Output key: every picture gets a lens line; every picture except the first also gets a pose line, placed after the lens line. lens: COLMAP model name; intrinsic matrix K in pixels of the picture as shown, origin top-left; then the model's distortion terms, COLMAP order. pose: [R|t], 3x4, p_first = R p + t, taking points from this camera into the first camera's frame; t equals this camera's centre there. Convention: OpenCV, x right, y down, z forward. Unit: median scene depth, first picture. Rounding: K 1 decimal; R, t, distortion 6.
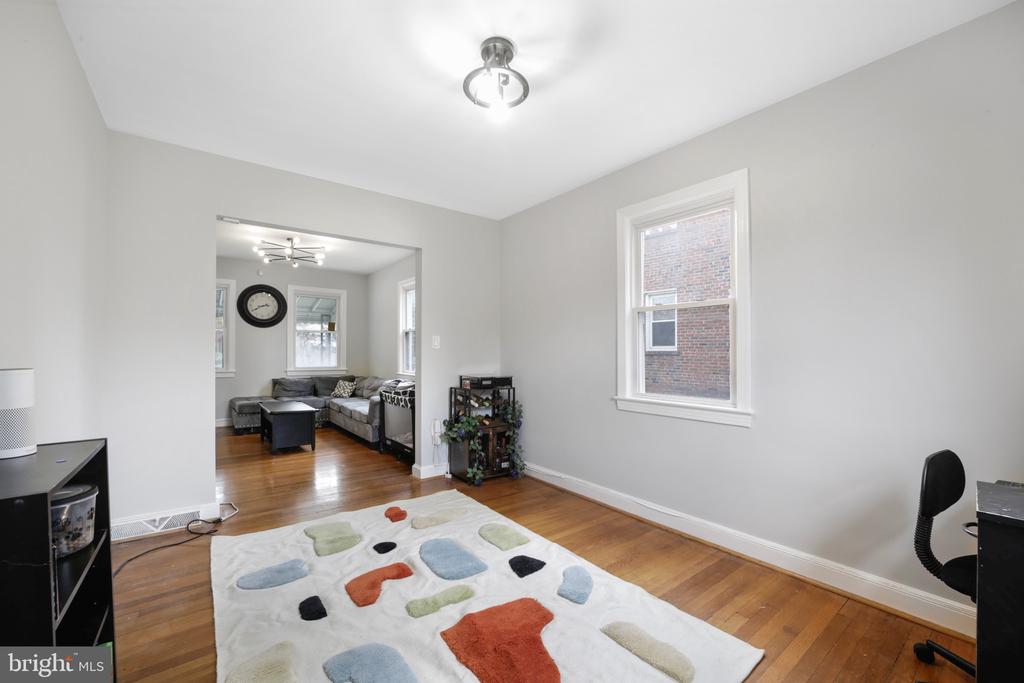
lens RADIAL K [[409.1, 0, 504.8], [0, 409.1, 349.7], [0, 0, 1]] dist [-0.014466, 0.001174]
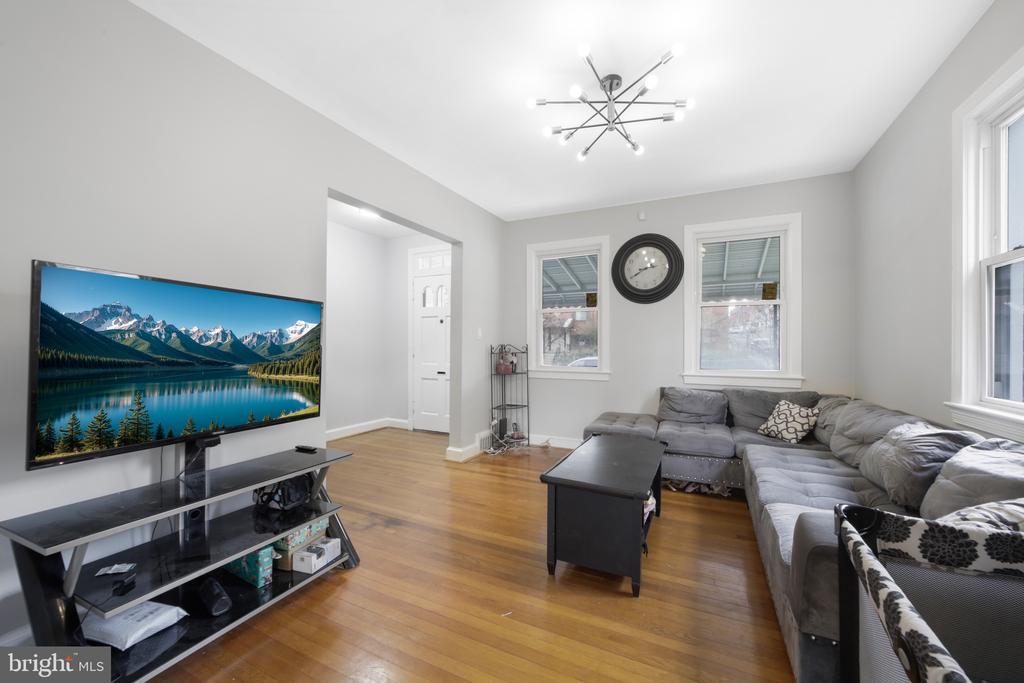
lens RADIAL K [[409.1, 0, 513.1], [0, 409.1, 349.5], [0, 0, 1]] dist [-0.014466, 0.001174]
pose [[0.468199, 0.000641, -0.883623, -0.139474], [0.002248, 0.999996, 0.001916, 0.014322], [0.883620, -0.002883, 0.468195, 0.527698]]
